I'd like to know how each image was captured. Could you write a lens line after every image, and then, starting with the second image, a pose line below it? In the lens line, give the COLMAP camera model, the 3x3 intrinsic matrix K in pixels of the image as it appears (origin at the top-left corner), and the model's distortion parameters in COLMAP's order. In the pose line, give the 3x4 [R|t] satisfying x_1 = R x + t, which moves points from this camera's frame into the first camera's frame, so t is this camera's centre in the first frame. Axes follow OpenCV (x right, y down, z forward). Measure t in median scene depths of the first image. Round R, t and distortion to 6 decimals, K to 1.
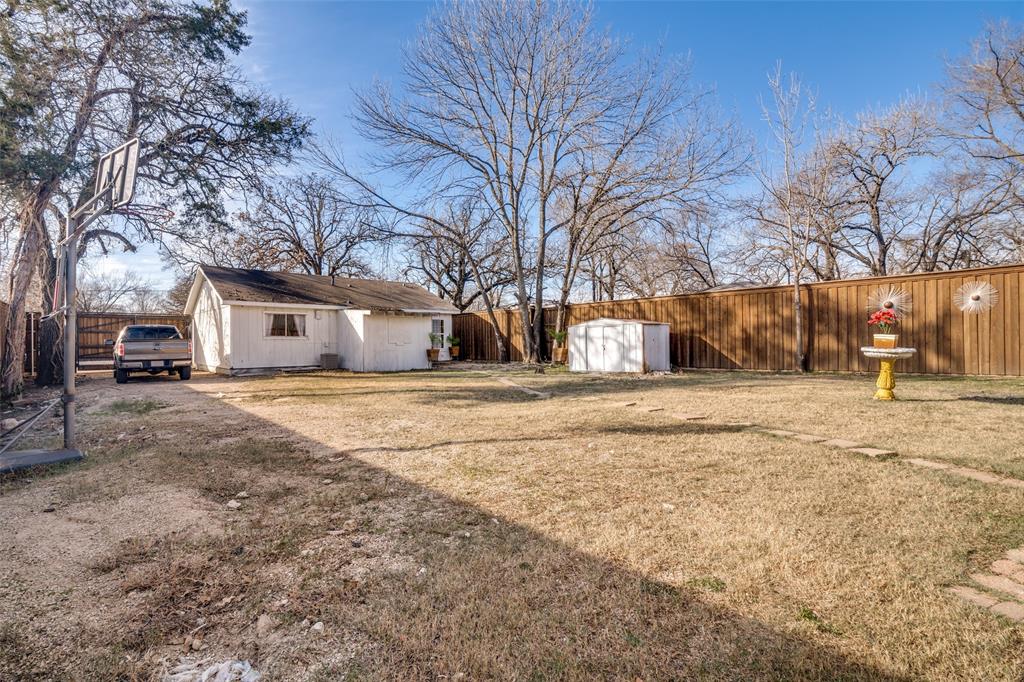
lens RADIAL K [[484.7, 0, 511.8], [0, 484.7, 342.8], [0, 0, 1]] dist [-0.005648, -0.000078]
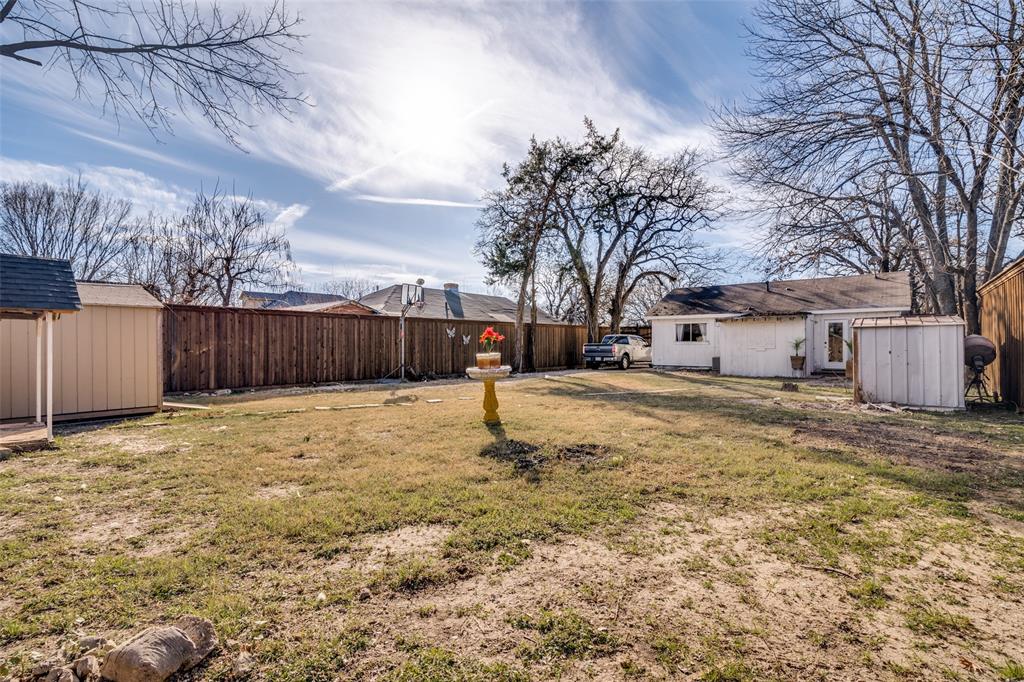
lens RADIAL K [[484.7, 0, 510.8], [0, 484.7, 341.5], [0, 0, 1]] dist [-0.005648, -0.000078]
pose [[0.160383, 0.004088, -0.987046, 0.795621], [-0.001624, 0.999991, 0.003877, -0.020557], [0.987054, 0.000982, 0.160388, 0.406527]]
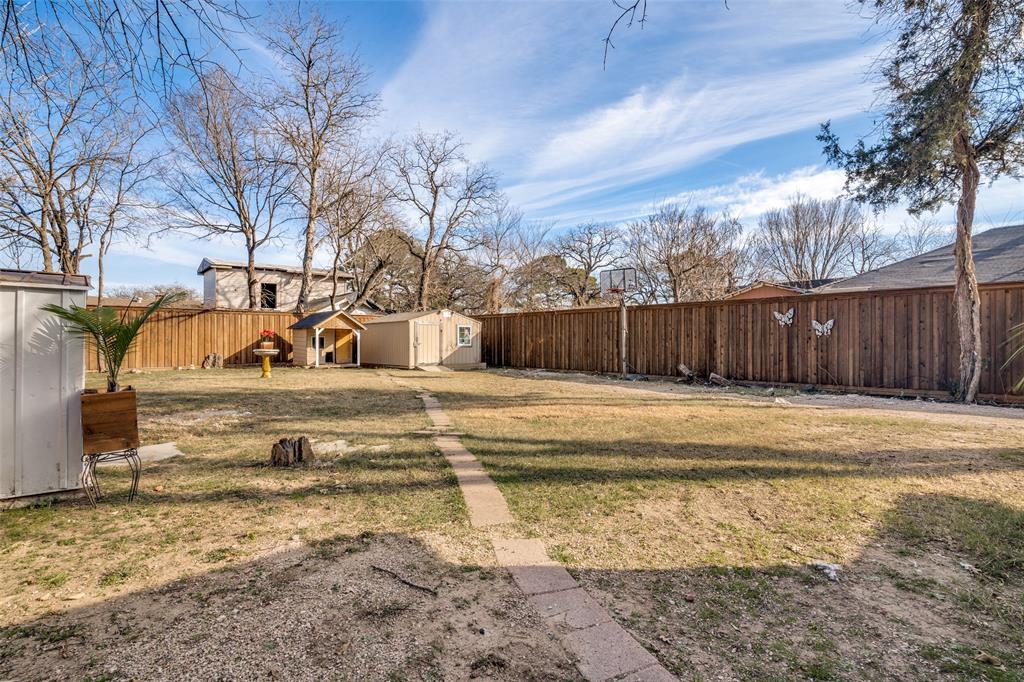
lens RADIAL K [[484.7, 0, 505.9], [0, 484.7, 340.1], [0, 0, 1]] dist [-0.005648, -0.000078]
pose [[-0.999805, 0.013620, -0.014293, -0.059305], [0.013604, 0.999907, 0.001180, -0.006910], [0.014308, 0.000985, -0.999897, 1.314518]]
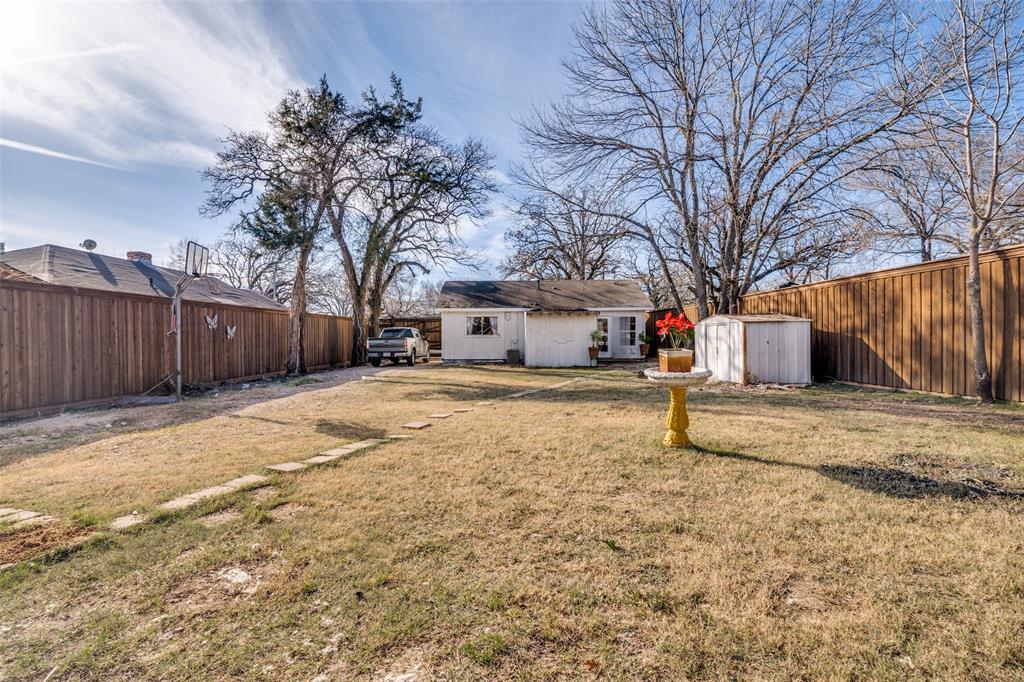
lens RADIAL K [[484.7, 0, 506.0], [0, 484.7, 338.9], [0, 0, 1]] dist [-0.005648, -0.000078]
pose [[0.736202, 0.007114, -0.676724, 0.483650], [-0.001203, 0.999957, 0.009204, -0.016504], [0.676761, -0.005962, 0.736179, 0.154582]]
